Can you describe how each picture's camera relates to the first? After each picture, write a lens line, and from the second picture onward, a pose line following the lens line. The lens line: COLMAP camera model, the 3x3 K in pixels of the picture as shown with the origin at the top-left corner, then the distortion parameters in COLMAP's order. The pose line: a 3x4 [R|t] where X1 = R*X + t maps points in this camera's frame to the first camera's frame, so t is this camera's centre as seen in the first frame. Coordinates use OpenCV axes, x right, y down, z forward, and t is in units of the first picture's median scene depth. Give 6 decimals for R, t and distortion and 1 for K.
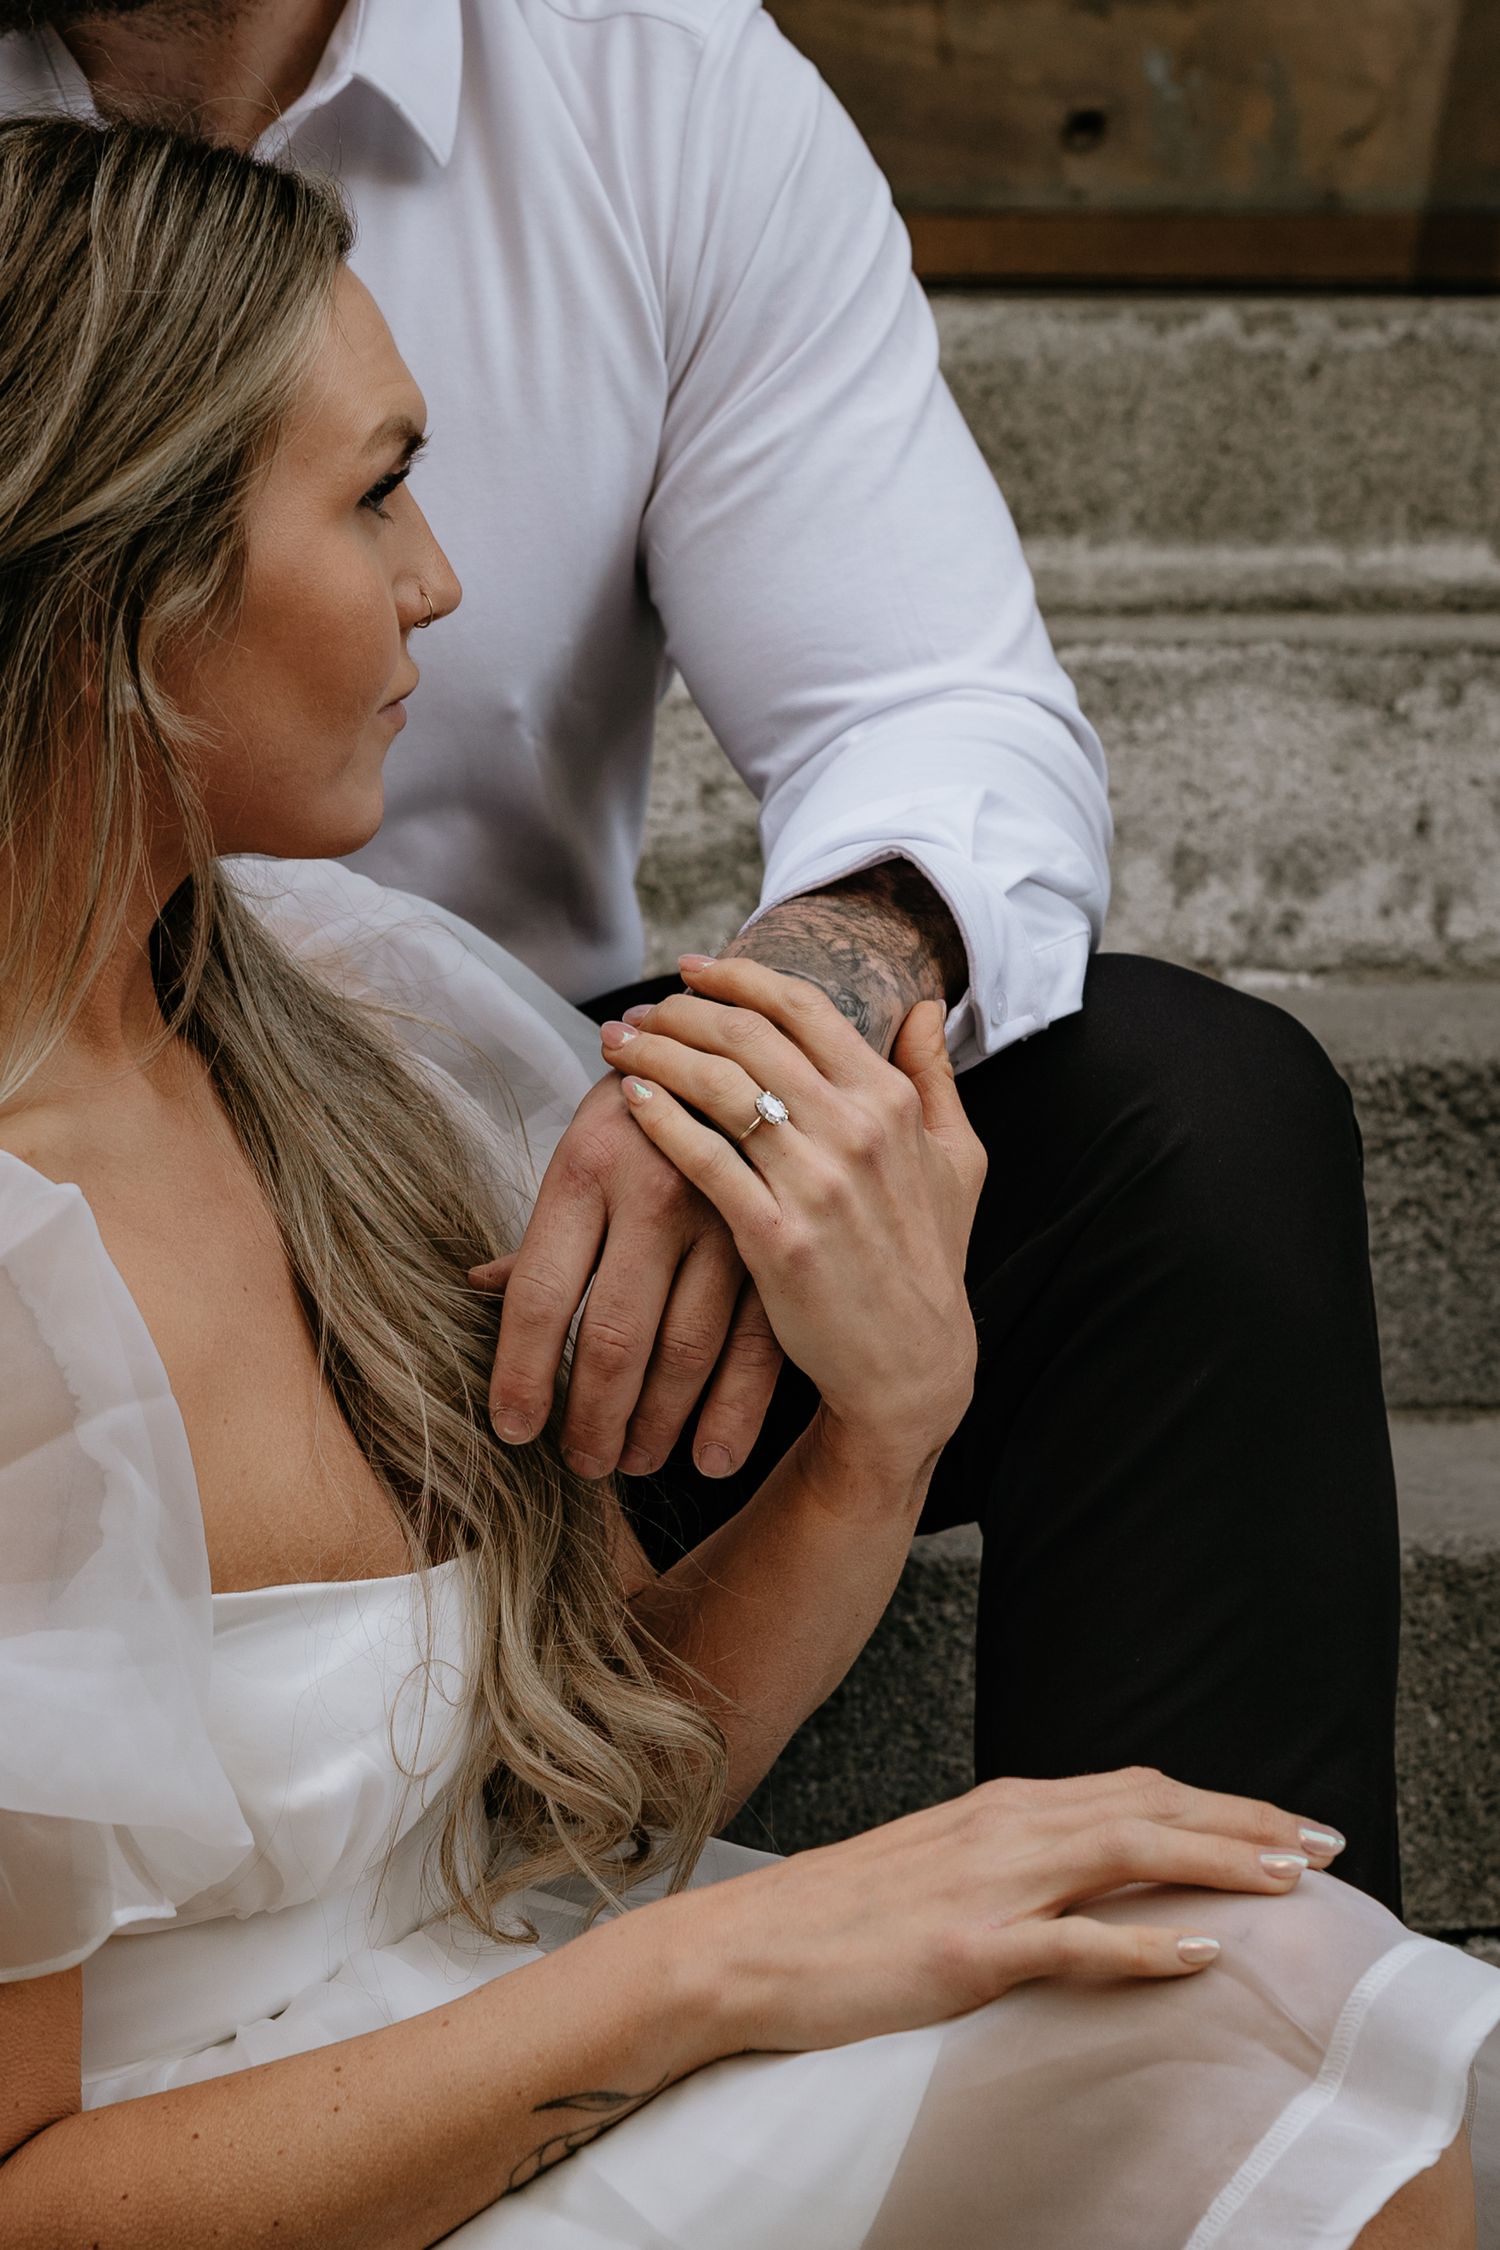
lens RADIAL K [[6059.6, 0, 744.8], [0, 6059.6, 1125.4], [0, 0, 1]] dist [0.139505, 0.000000]
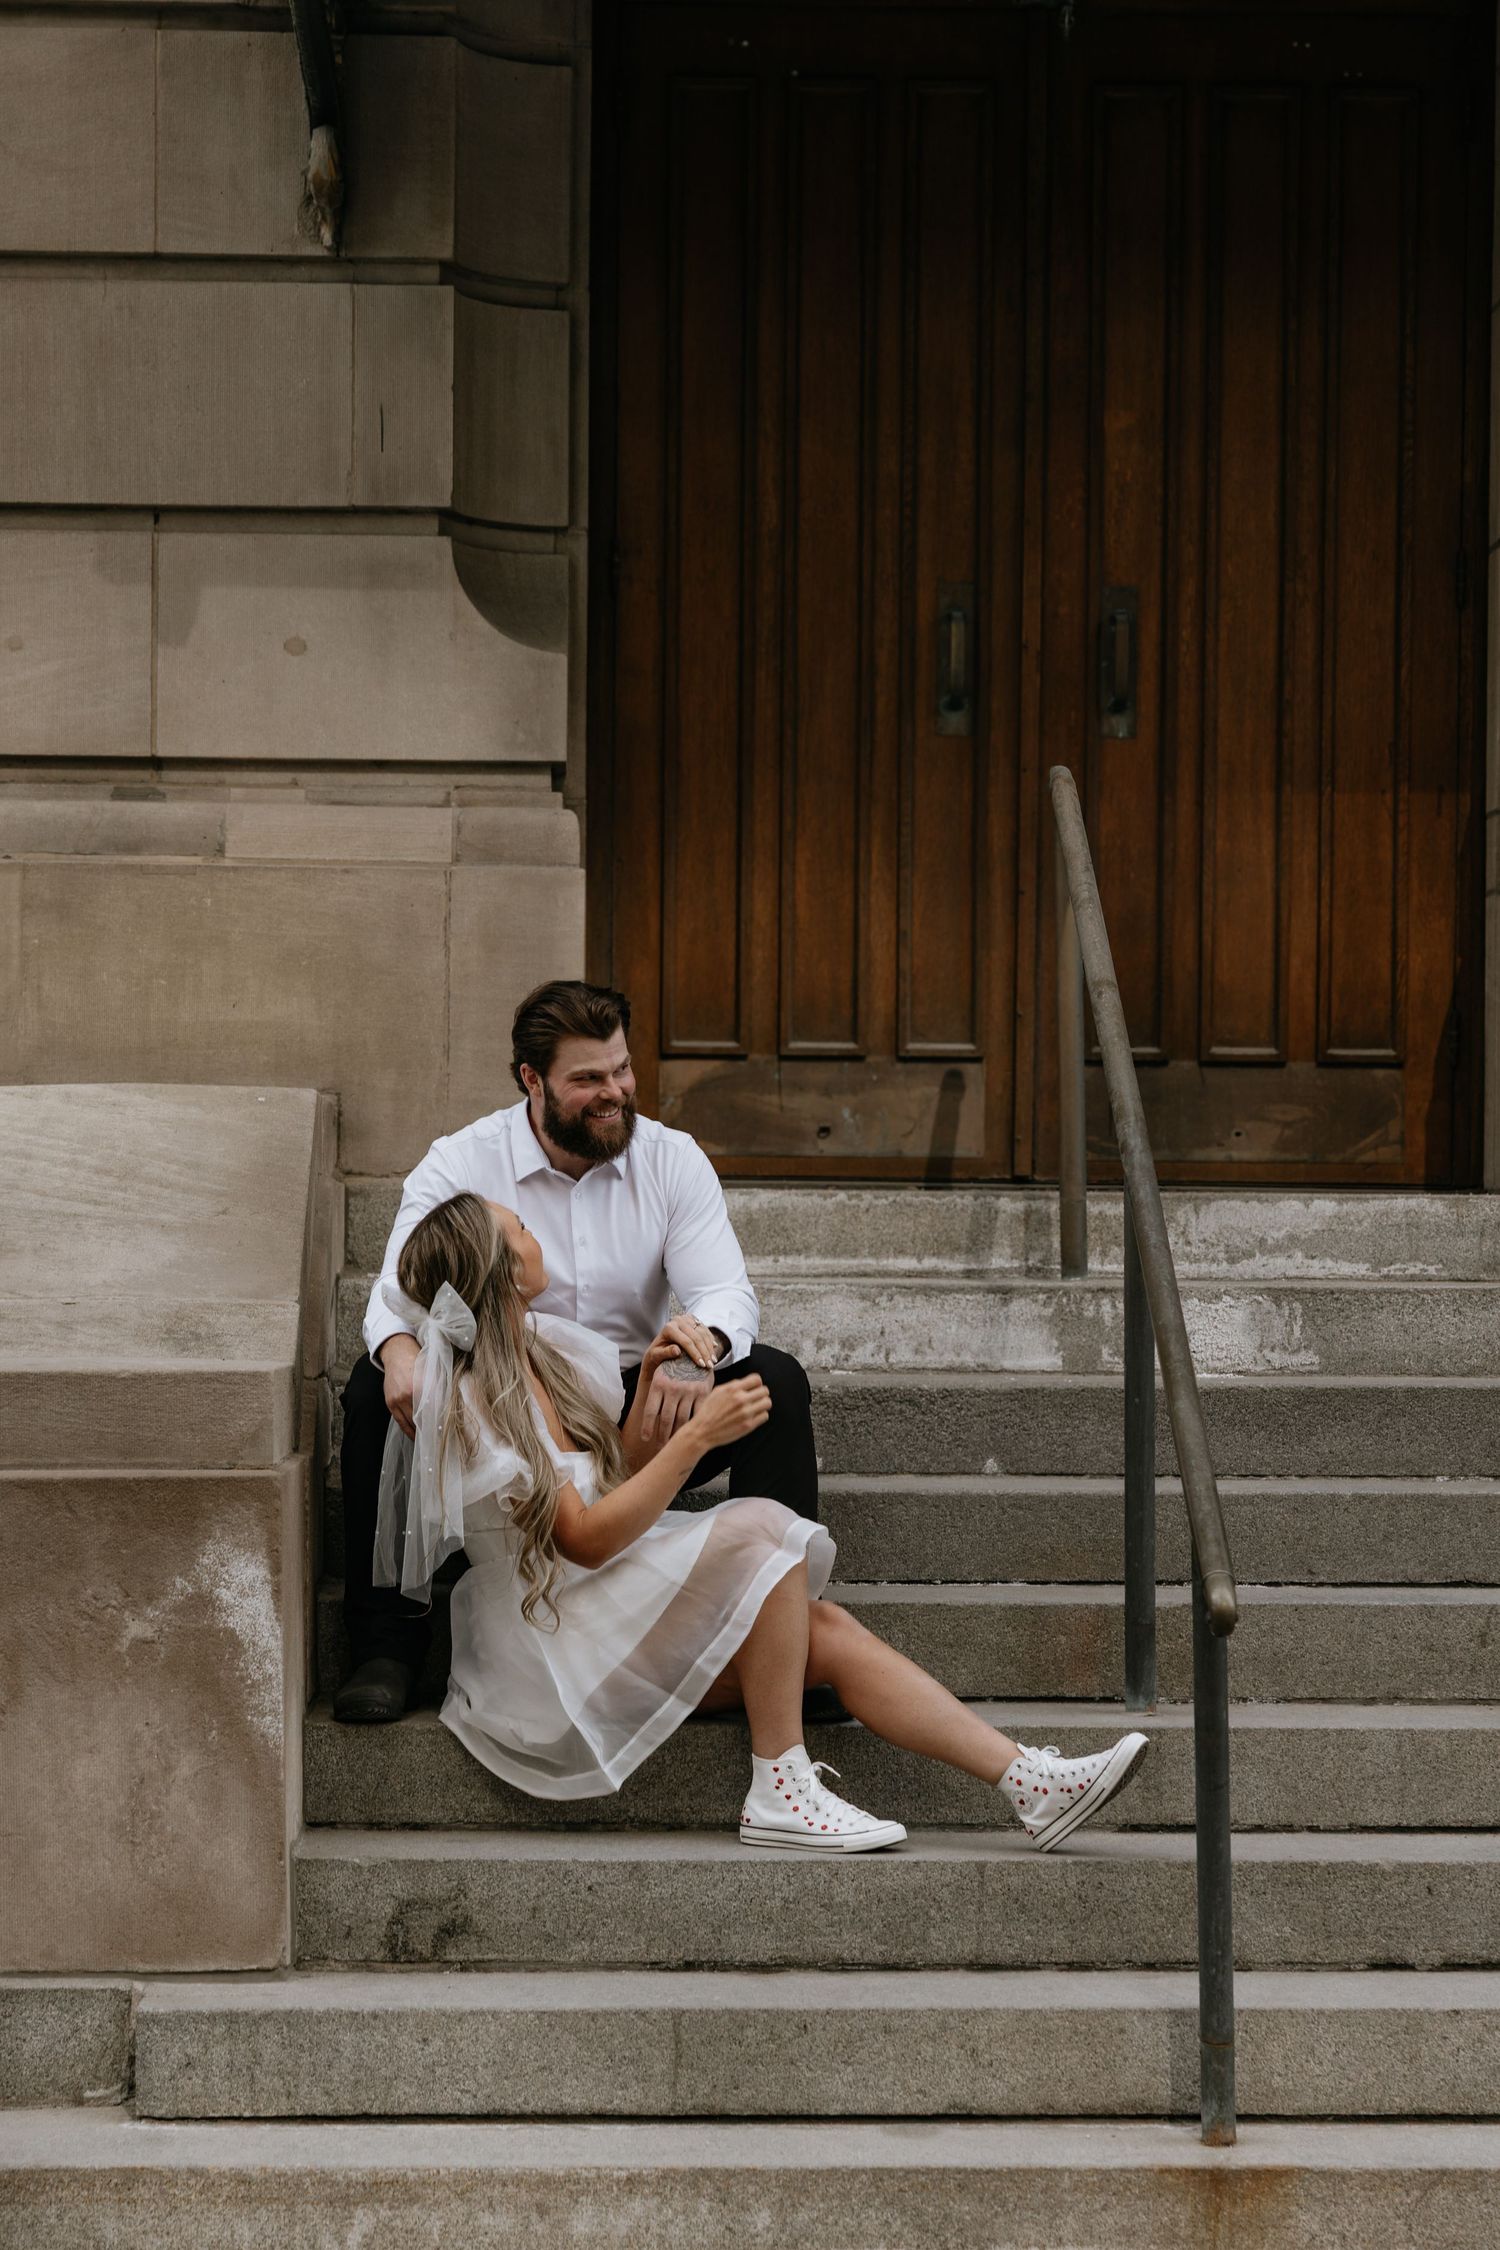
lens RADIAL K [[4514.3, 0, 749.5], [0, 4514.3, 1127.4], [0, 0, 1]] dist [-0.041046, 0.000000]
pose [[0.999533, 0.004609, -0.030225, 0.104448], [-0.008259, 0.992523, -0.121775, 0.153598], [0.029438, 0.121968, 0.992097, -1.663105]]
